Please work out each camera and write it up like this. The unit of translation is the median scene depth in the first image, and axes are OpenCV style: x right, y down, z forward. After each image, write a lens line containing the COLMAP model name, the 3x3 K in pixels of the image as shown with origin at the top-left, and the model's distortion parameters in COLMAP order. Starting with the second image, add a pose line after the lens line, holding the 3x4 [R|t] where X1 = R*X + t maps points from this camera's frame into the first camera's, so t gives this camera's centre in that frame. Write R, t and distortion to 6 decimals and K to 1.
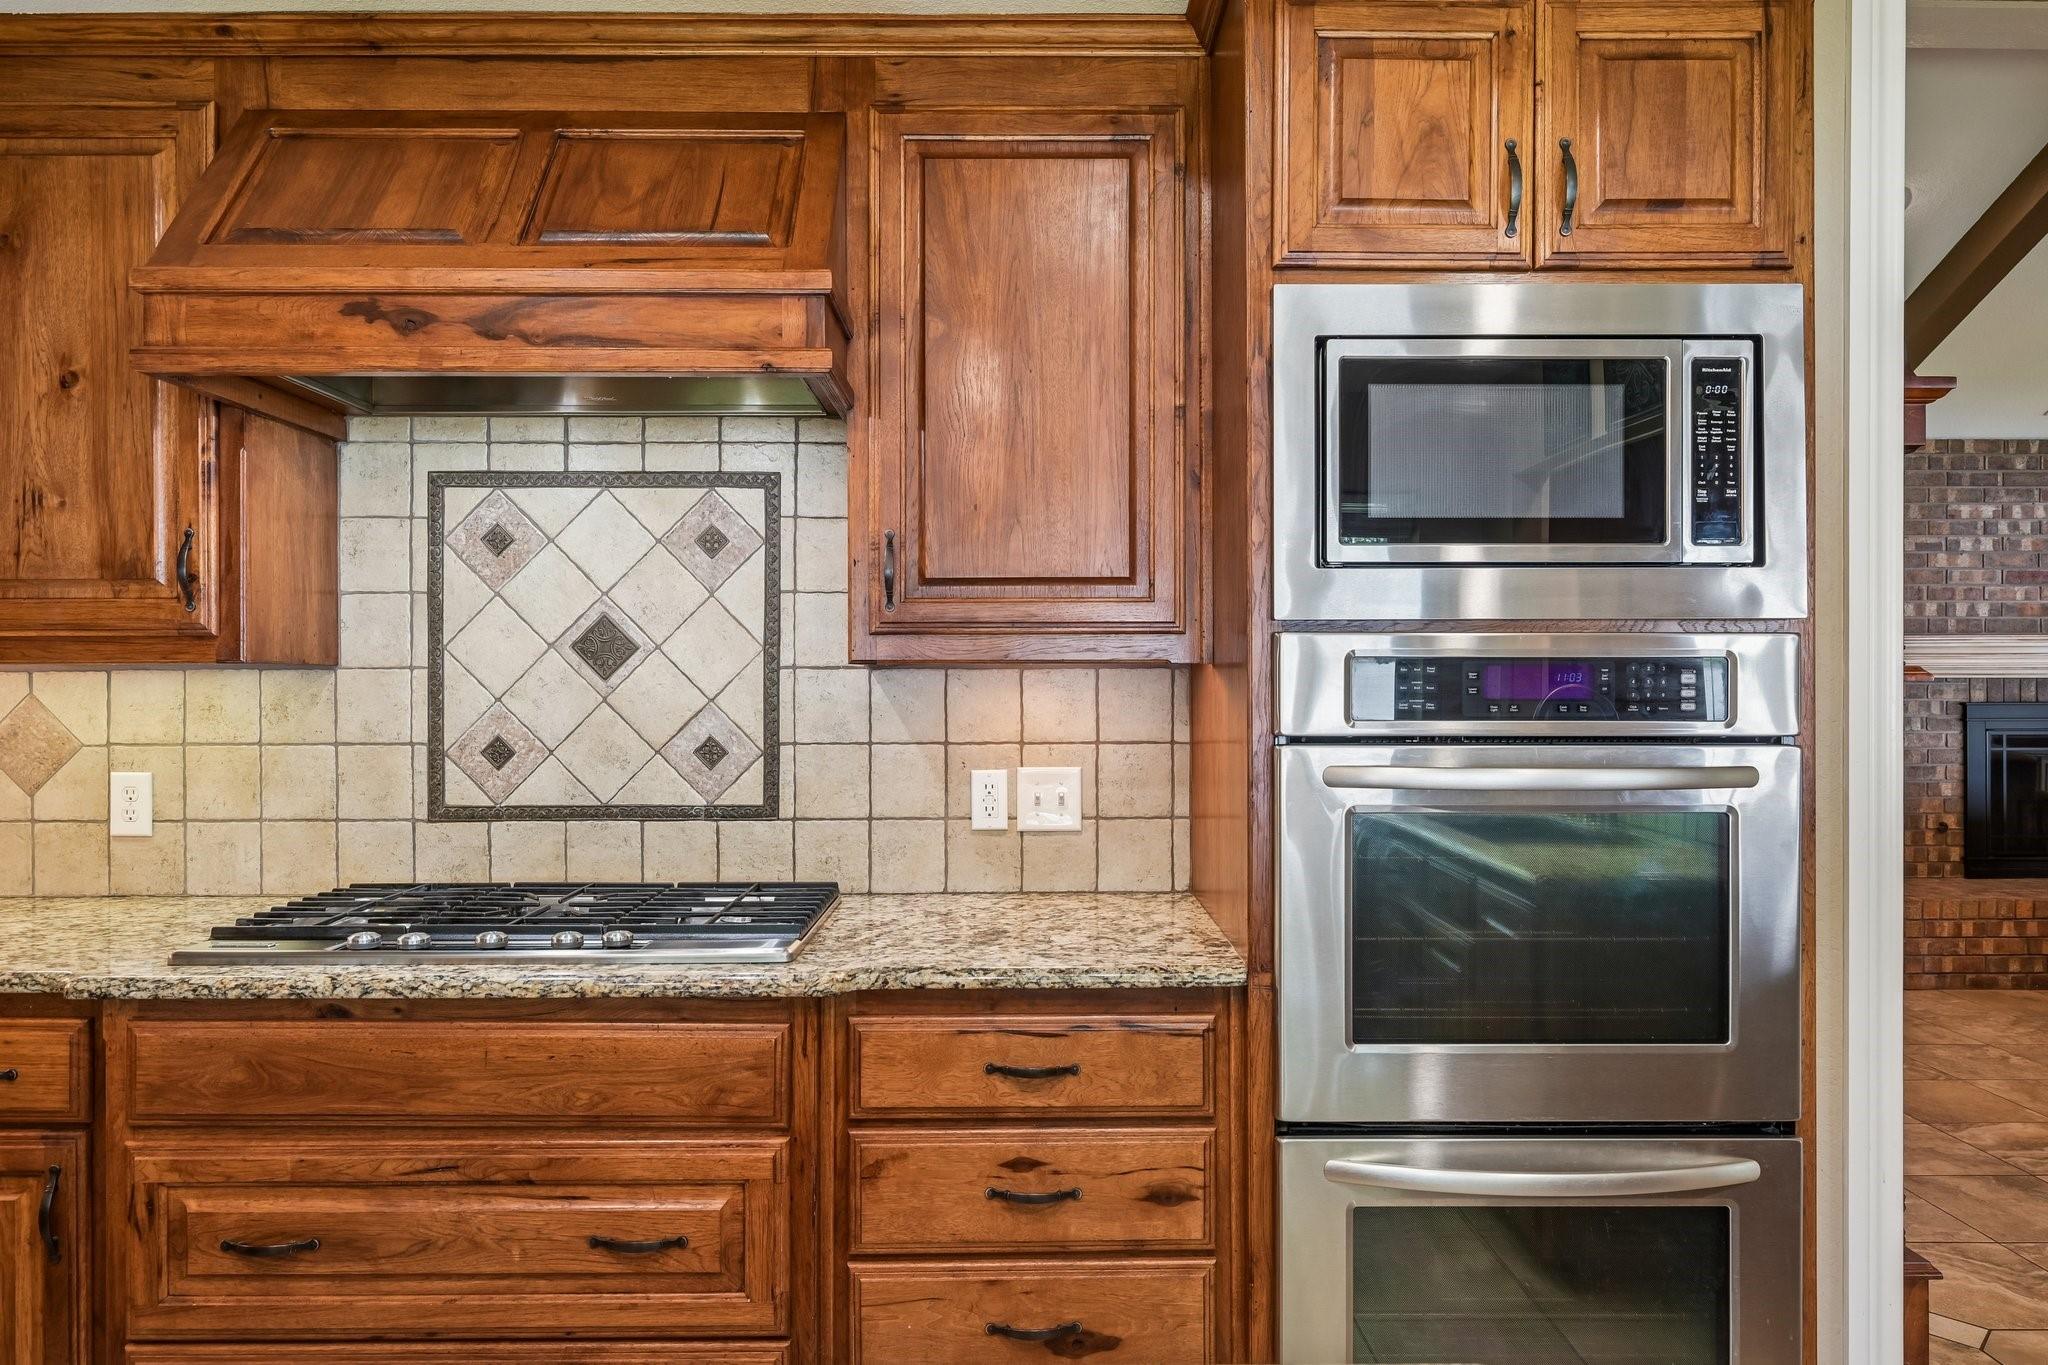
lens RADIAL K [[1268.0, 0, 1024.5], [0, 1268.0, 674.1], [0, 0, 1]] dist [-0.001000, -0.002111]
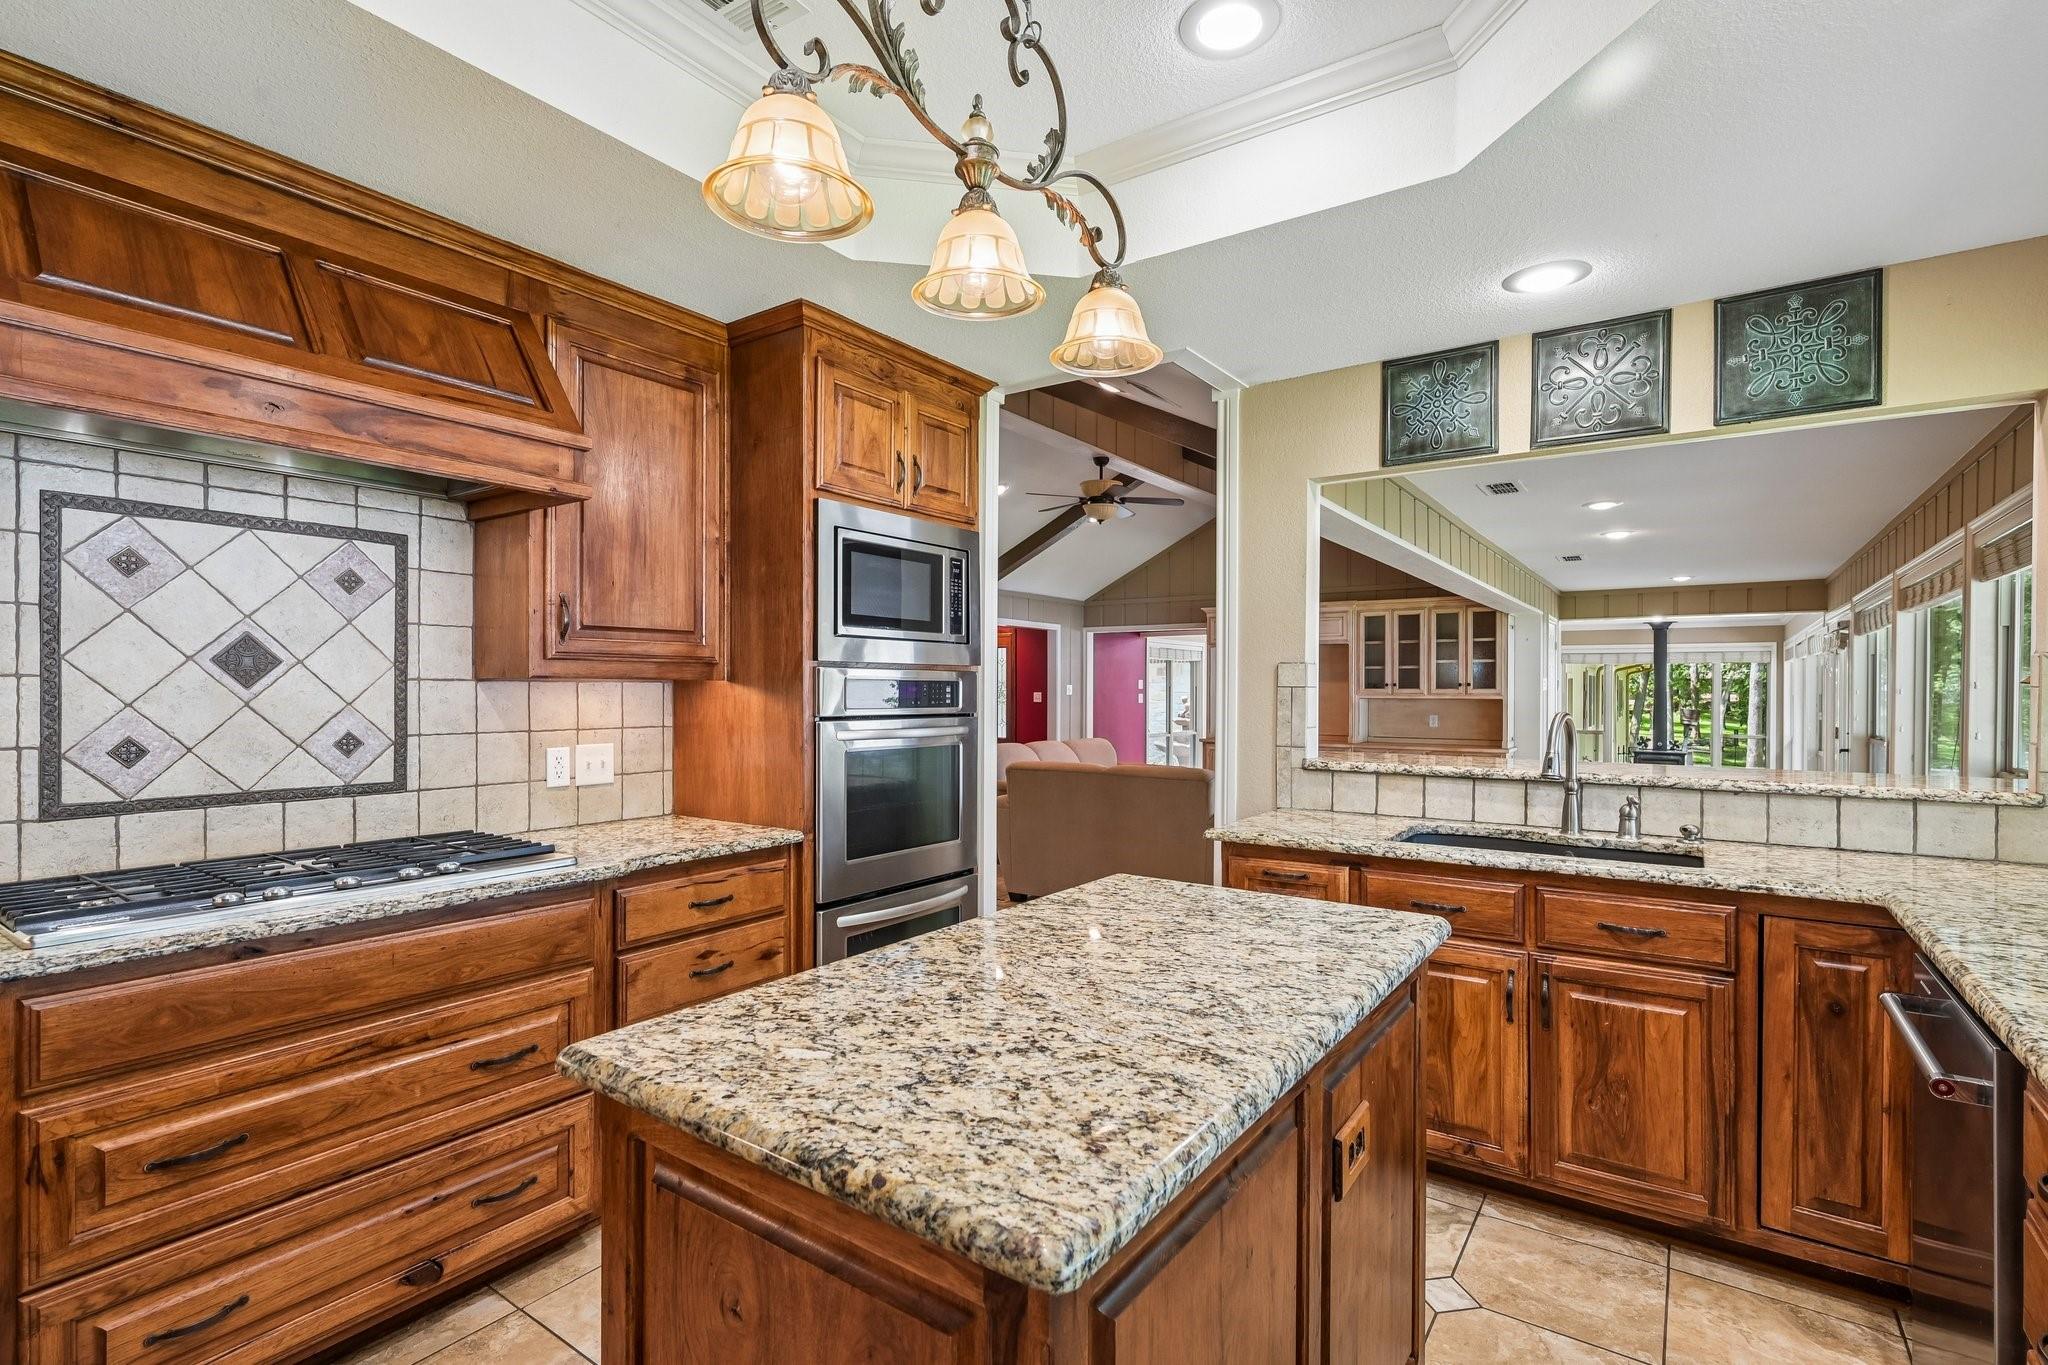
lens RADIAL K [[914.6, 0, 1030.7], [0, 914.6, 684.0], [0, 0, 1]] dist [0.003562, 0.000511]
pose [[0.593003, 0.008316, 0.805157, -0.665291], [-0.007316, 0.999961, -0.004940, -0.000209], [-0.805167, -0.002962, 0.593041, -0.132560]]
